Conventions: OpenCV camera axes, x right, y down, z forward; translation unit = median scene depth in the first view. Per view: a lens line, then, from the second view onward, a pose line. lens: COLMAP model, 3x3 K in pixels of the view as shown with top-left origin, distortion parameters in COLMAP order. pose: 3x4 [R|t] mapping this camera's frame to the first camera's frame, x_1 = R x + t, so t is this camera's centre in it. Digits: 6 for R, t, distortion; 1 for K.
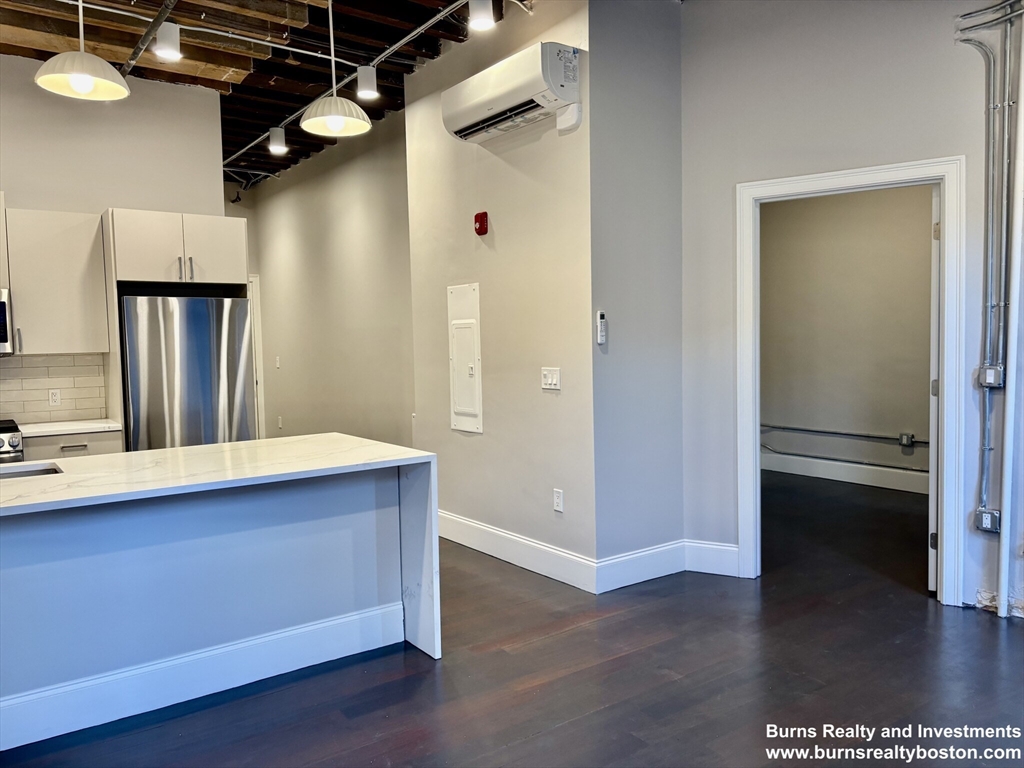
lens RADIAL K [[773.4, 0, 511.8], [0, 773.4, 387.5], [0, 0, 1]] dist [0.069458, -0.078670]
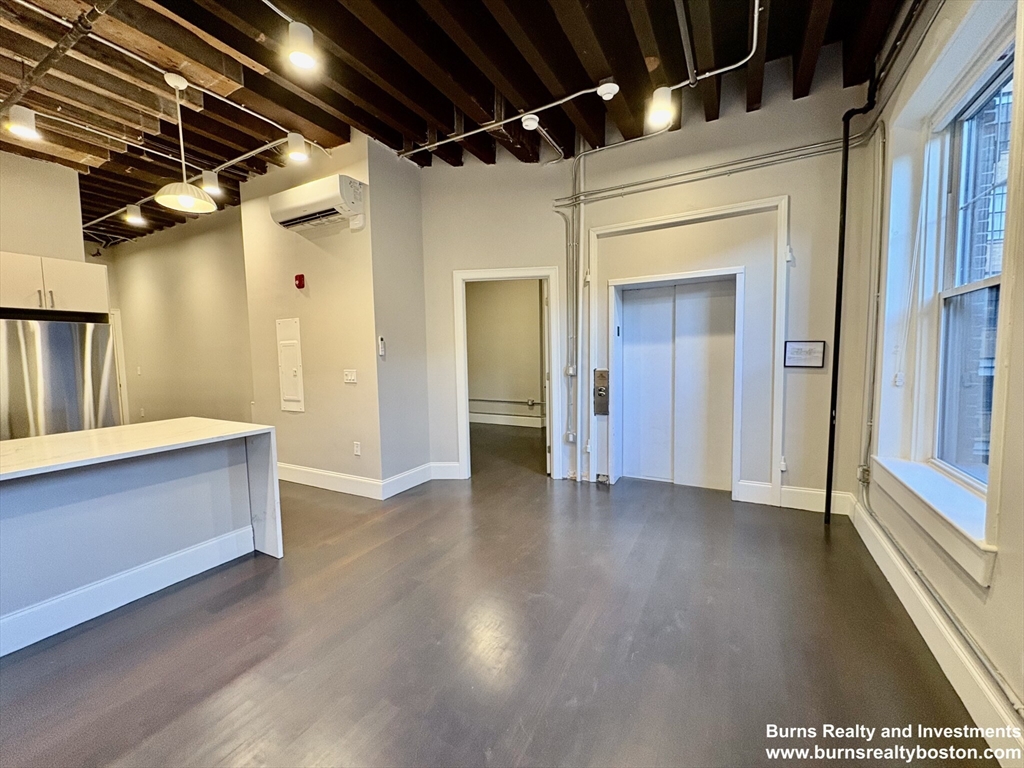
lens RADIAL K [[408.3, 0, 511.5], [0, 408.3, 381.7], [0, 0, 1]] dist [0.002475, -0.000335]
pose [[0.901275, -0.027681, 0.432362, -0.016731], [0.027756, 0.999596, 0.006139, 0.004152], [-0.432357, 0.006468, 0.901679, 0.050055]]
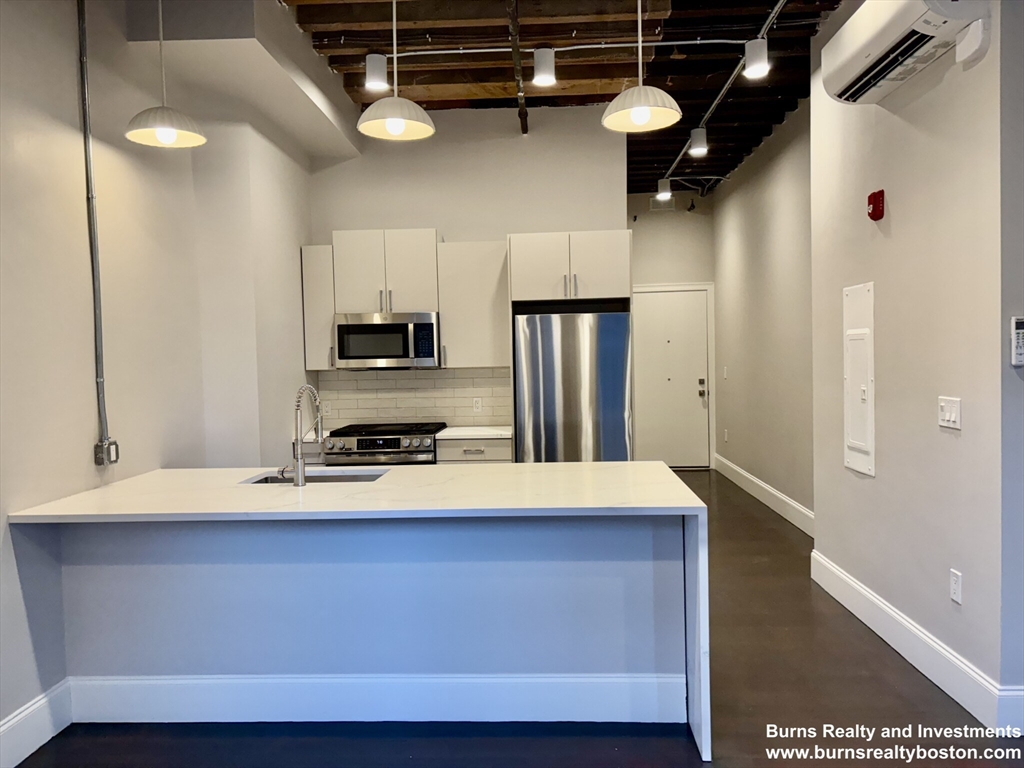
lens RADIAL K [[773.4, 0, 512.2], [0, 773.4, 384.8], [0, 0, 1]] dist [0.069458, -0.078670]
pose [[0.777874, 0.027877, -0.627801, 0.183822], [-0.031671, 0.999485, 0.005140, -0.027313], [0.627621, 0.015884, 0.778357, 0.180069]]
